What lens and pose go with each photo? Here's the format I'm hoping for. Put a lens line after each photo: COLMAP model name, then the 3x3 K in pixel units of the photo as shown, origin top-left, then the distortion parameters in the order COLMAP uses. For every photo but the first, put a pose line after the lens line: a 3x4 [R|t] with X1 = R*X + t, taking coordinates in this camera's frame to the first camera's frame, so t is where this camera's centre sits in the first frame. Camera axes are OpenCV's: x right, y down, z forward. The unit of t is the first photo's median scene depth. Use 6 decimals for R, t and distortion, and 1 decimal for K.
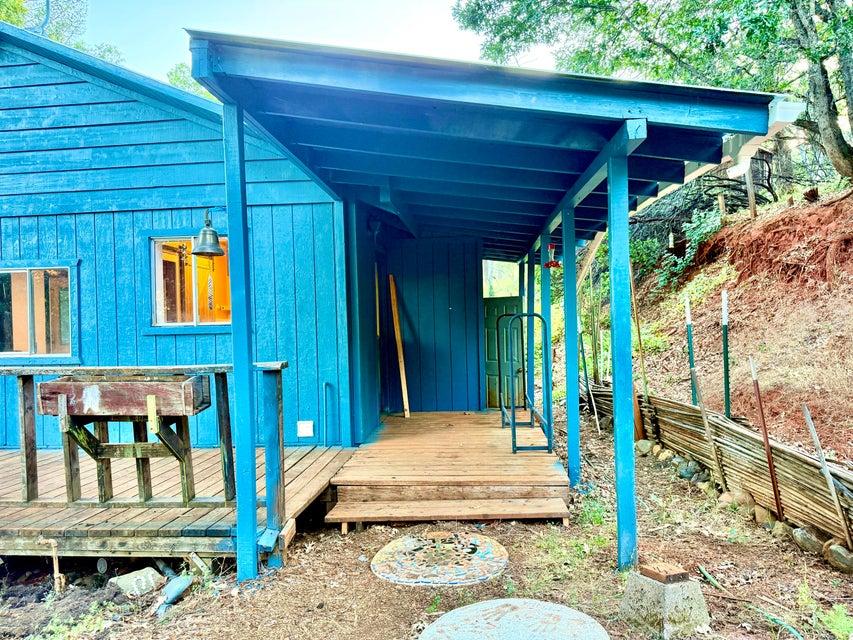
lens RADIAL K [[604.0, 0, 426.5], [0, 604.0, 320.0], [0, 0, 1]] dist [0.120032, -0.163362]
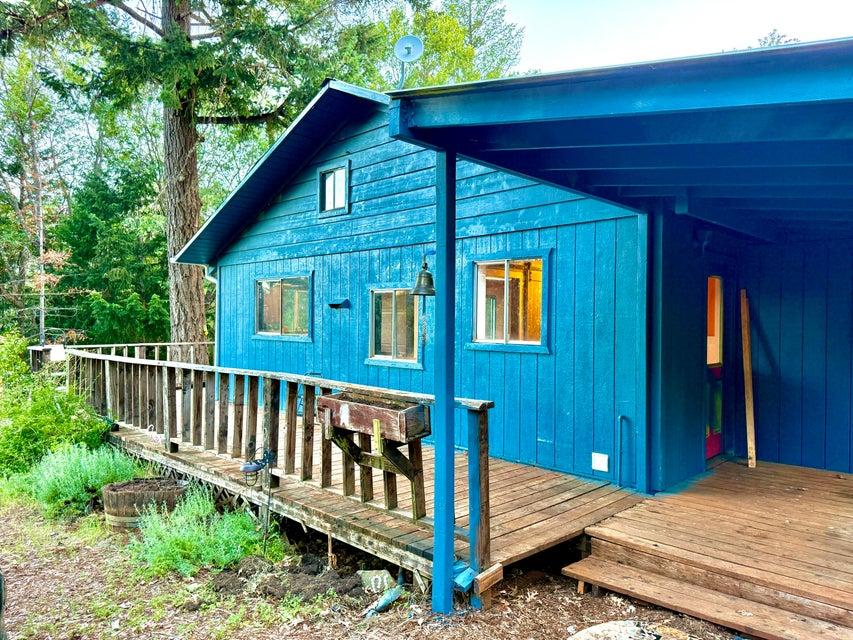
lens RADIAL K [[608.6, 0, 426.5], [0, 608.6, 310.6], [0, 0, 1]] dist [0.004026, -0.003429]
pose [[0.771726, 0.023419, -0.635523, 0.267385], [-0.030167, 0.999545, 0.000201, -0.065329], [0.635239, 0.019017, 0.772082, 0.161498]]
